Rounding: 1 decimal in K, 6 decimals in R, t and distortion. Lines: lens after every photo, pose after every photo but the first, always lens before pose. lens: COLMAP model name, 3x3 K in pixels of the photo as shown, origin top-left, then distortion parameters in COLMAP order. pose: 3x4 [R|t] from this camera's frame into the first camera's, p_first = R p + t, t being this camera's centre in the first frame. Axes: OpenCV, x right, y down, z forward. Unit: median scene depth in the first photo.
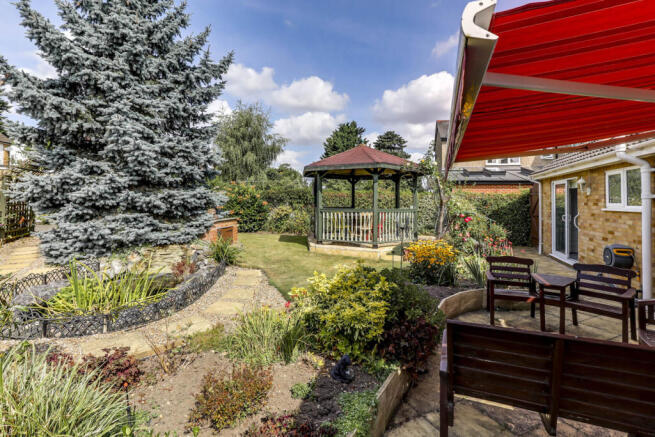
lens RADIAL K [[302.3, 0, 304.1], [0, 302.3, 188.4], [0, 0, 1]] dist [-0.004878, -0.000205]
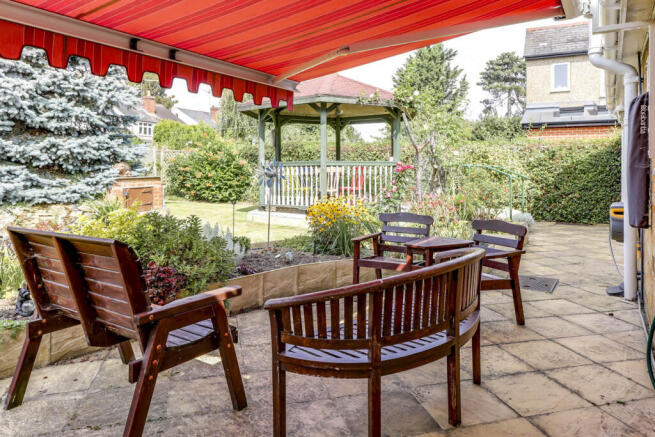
lens RADIAL K [[467.0, 0, 323.9], [0, 467.0, 166.8], [0, 0, 1]] dist [0.034537, -0.000712]
pose [[0.976882, -0.010727, -0.213509, 0.537303], [0.016105, 0.999595, 0.023464, 0.065509], [0.213171, -0.026360, 0.976659, -0.086095]]
